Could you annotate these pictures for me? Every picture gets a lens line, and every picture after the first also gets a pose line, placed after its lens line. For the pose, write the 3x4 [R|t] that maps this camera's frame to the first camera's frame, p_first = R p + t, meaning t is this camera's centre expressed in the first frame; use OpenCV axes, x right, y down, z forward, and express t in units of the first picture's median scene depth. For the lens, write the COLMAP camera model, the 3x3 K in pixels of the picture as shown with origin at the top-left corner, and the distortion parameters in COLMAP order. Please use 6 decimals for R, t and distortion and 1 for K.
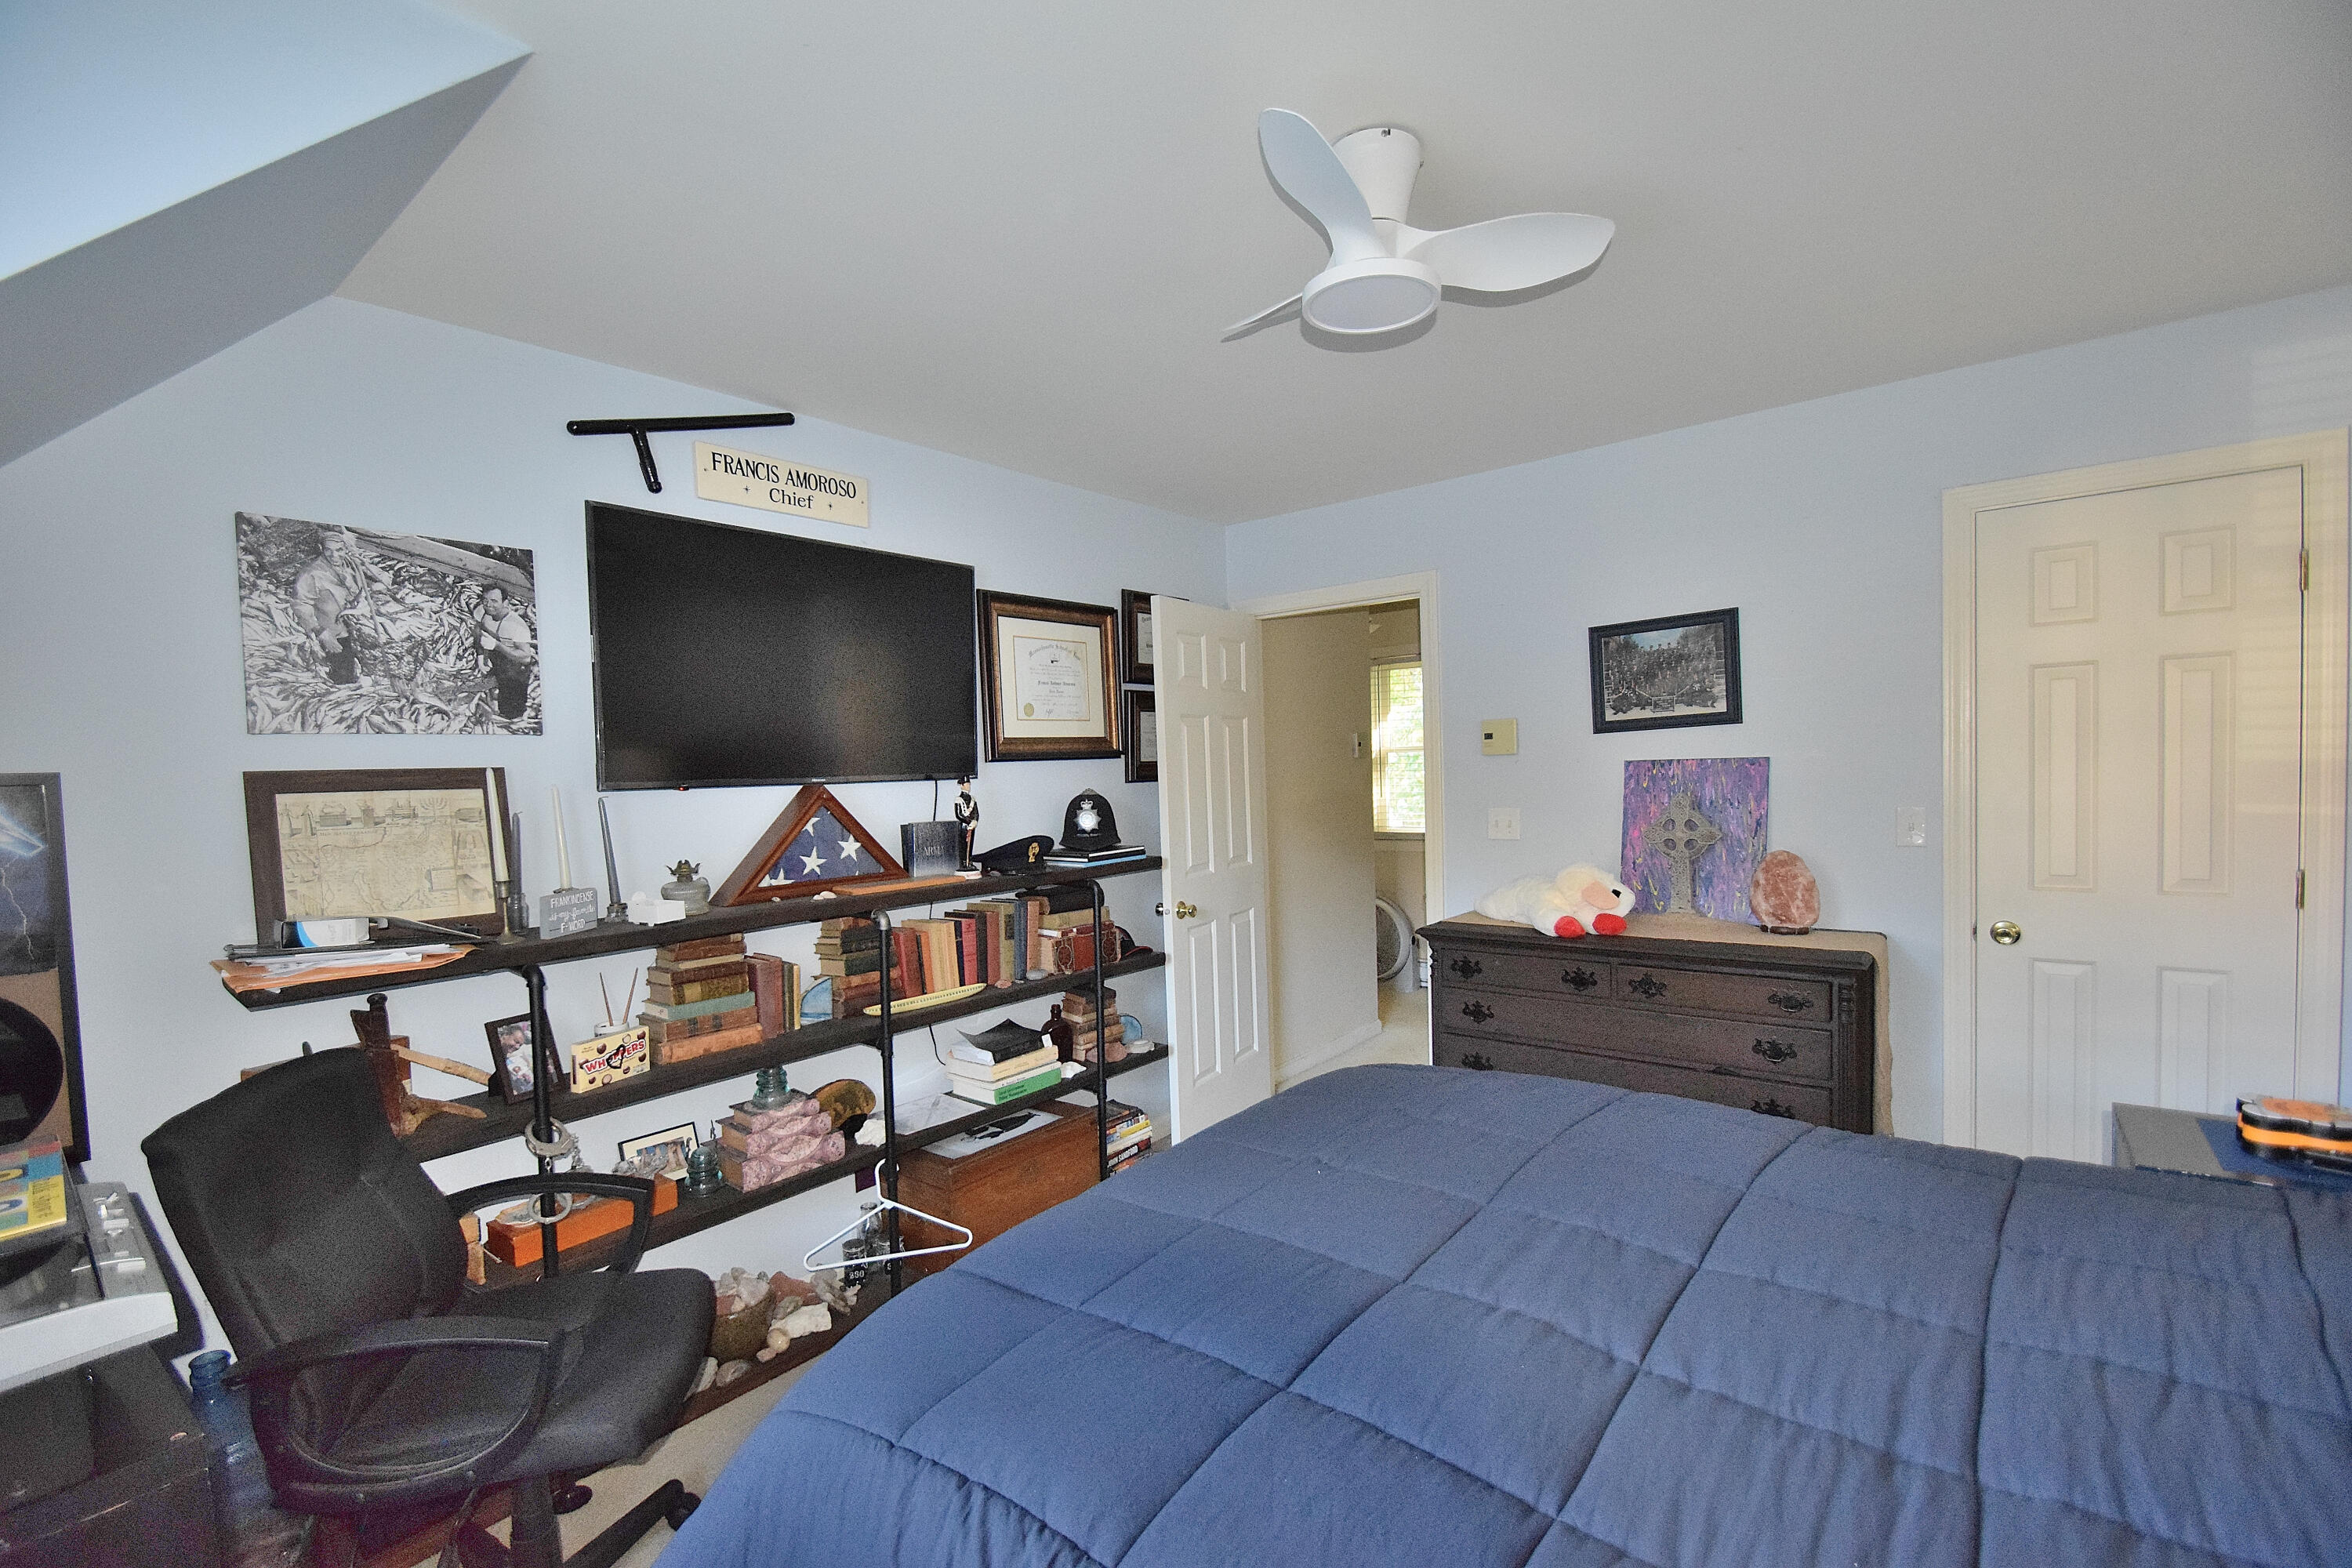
lens RADIAL K [[1025.7, 0, 1148.0], [0, 1025.7, 797.3], [0, 0, 1]] dist [0.031461, -0.023985]
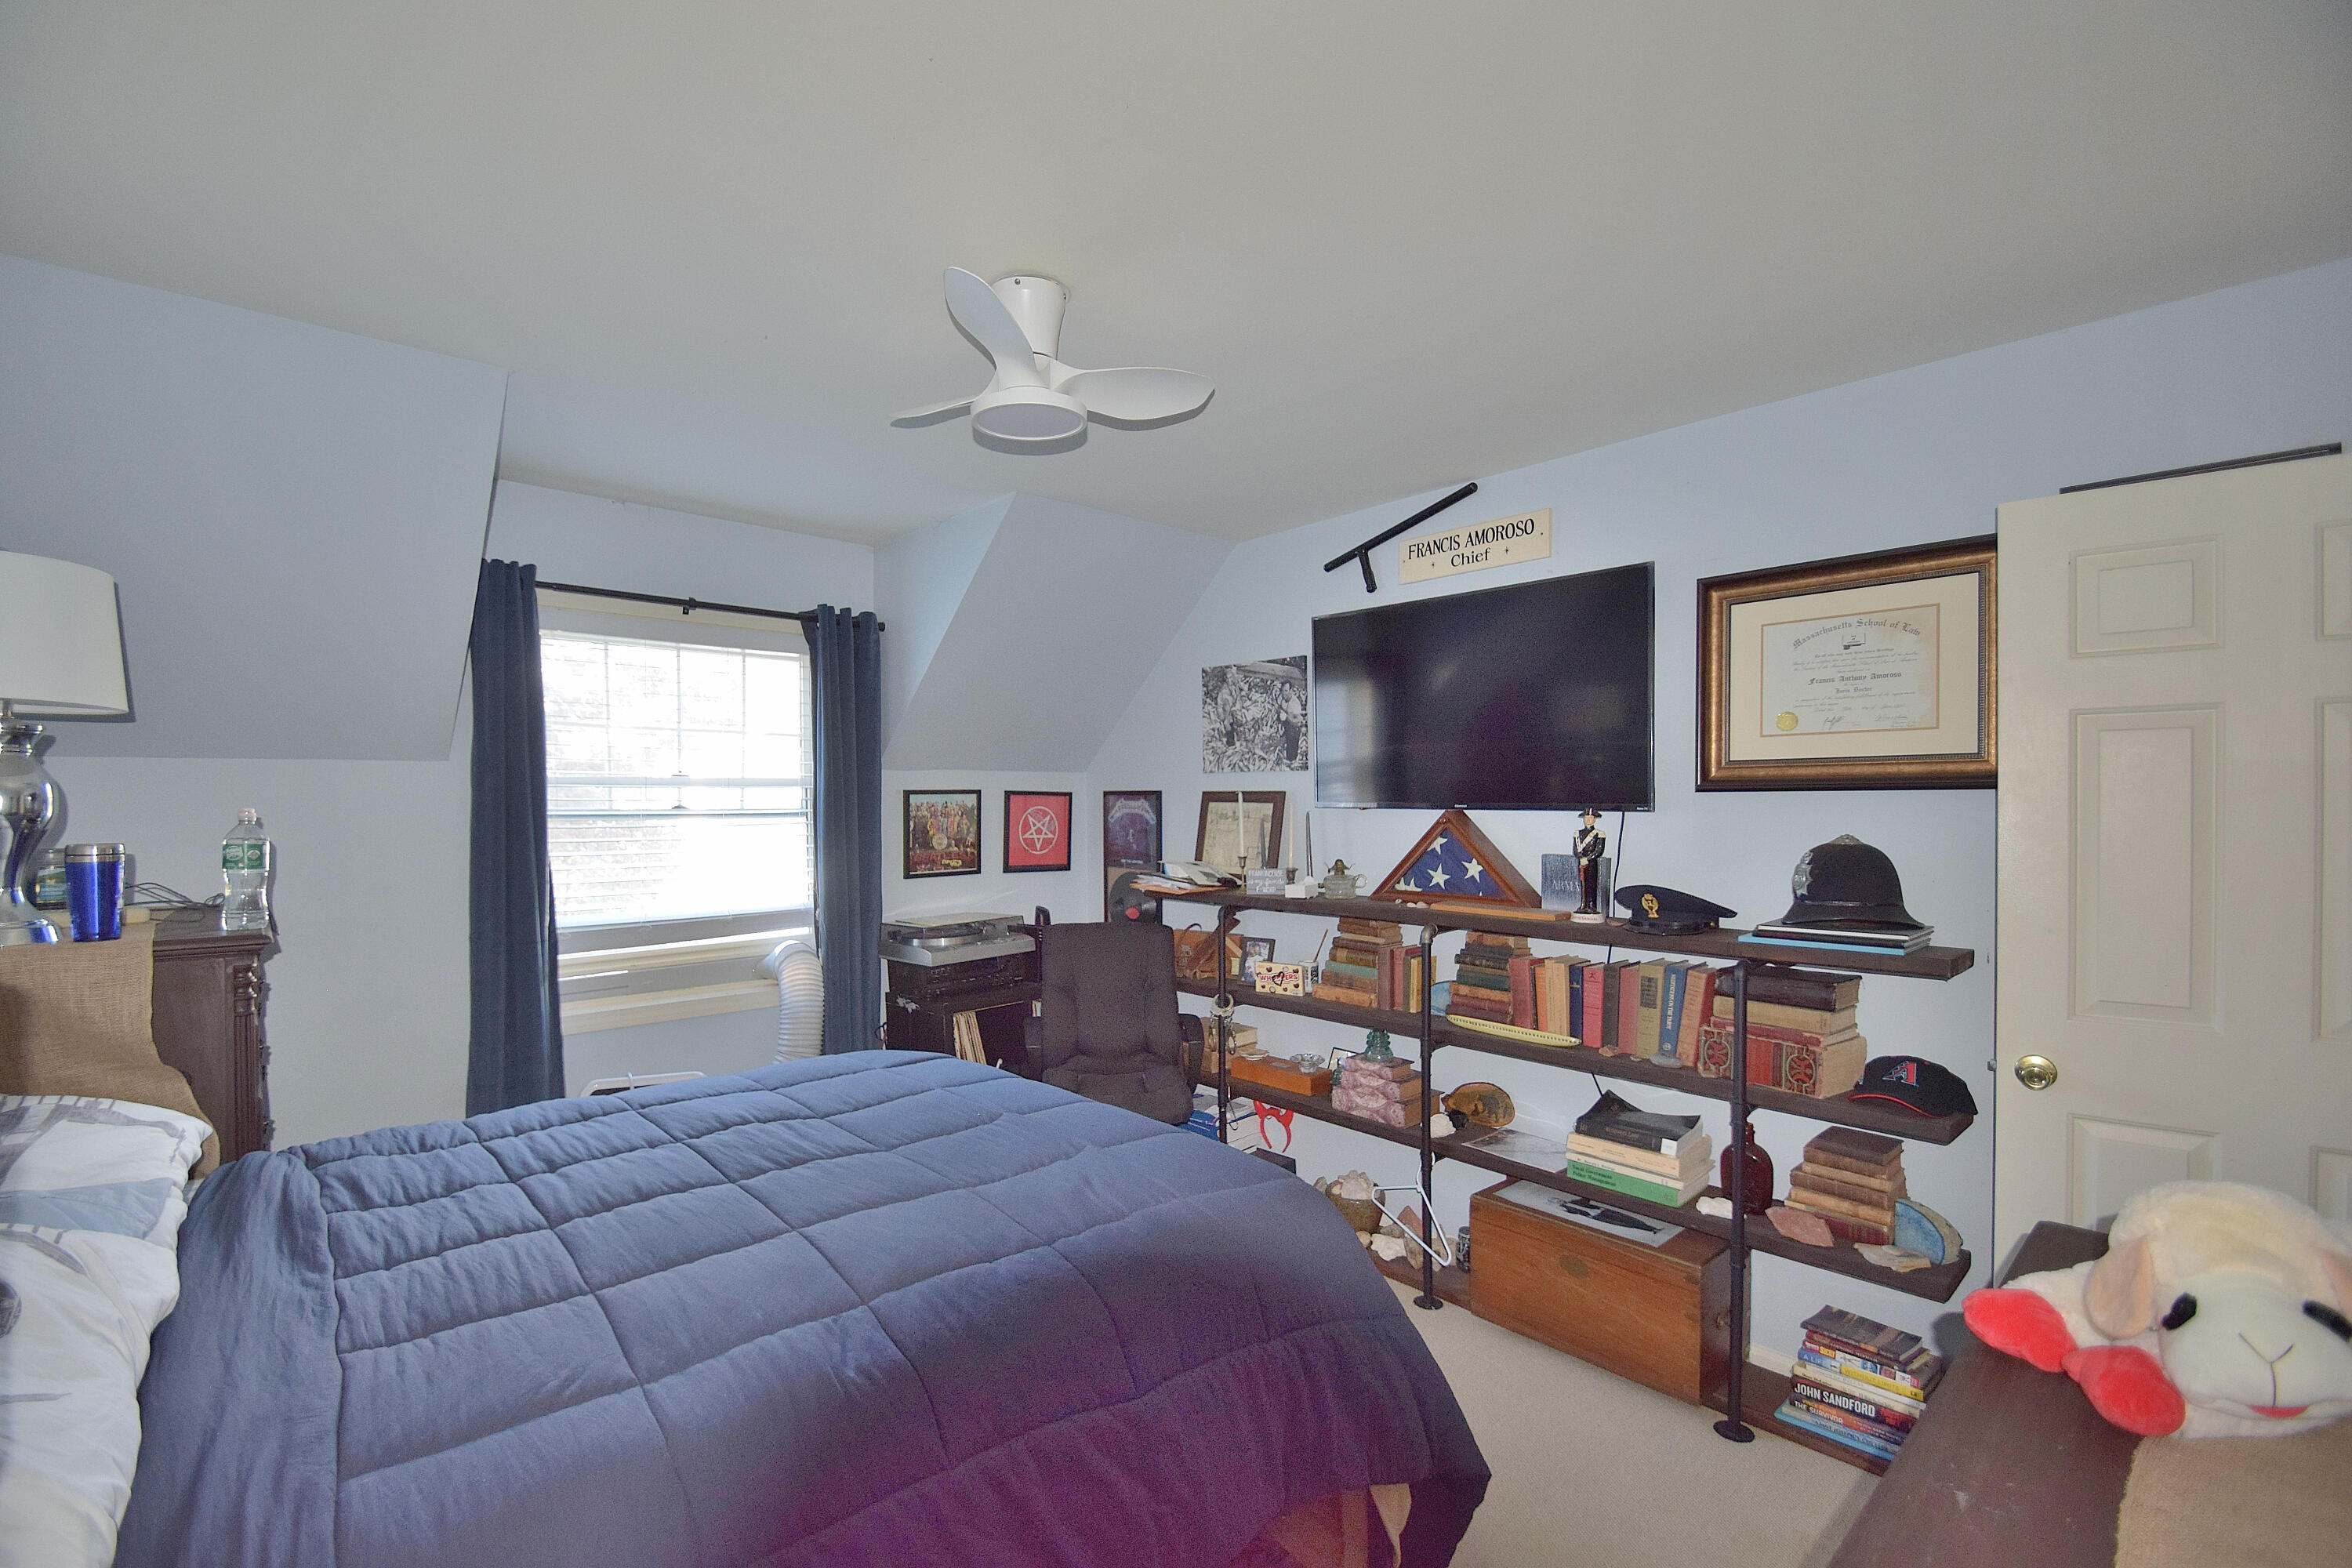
lens RADIAL K [[1025.7, 0, 1148.0], [0, 1025.7, 797.3], [0, 0, 1]] dist [0.031461, -0.023985]
pose [[-0.127729, 0.033910, -0.991229, 0.786275], [-0.021812, 0.999078, 0.036989, -0.056480], [0.991569, 0.026346, -0.126871, 0.751232]]
